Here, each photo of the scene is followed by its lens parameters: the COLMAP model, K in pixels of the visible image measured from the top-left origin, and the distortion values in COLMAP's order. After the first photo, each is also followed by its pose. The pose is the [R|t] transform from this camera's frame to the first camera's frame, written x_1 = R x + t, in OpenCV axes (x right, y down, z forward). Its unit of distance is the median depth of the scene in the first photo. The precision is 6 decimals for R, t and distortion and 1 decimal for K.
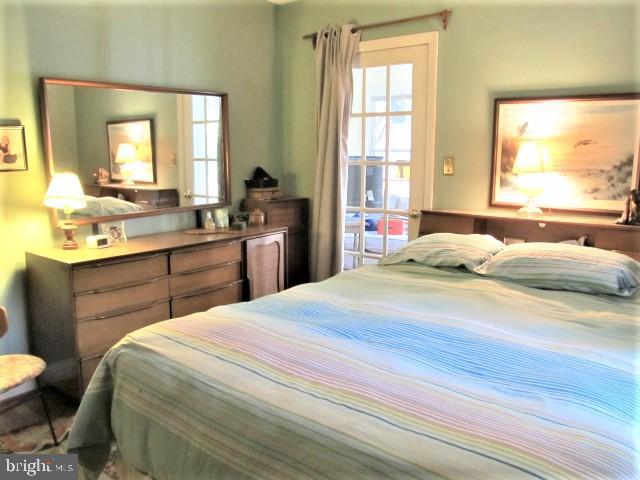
lens RADIAL K [[522.9, 0, 319.5], [0, 522.9, 238.3], [0, 0, 1]] dist [-0.069281, 0.030171]
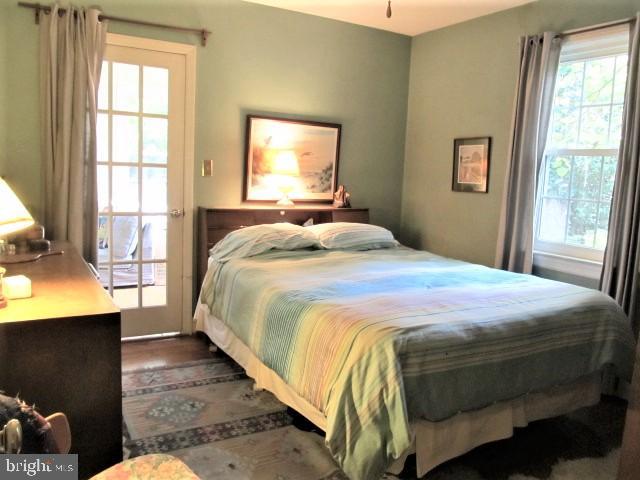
lens RADIAL K [[522.9, 0, 319.1], [0, 522.9, 239.9], [0, 0, 1]] dist [-0.069281, 0.030171]
pose [[0.382061, -0.113721, 0.917113, -0.795472], [0.104988, 0.991316, 0.079185, -0.055135], [-0.918154, 0.066033, 0.390683, 0.386394]]
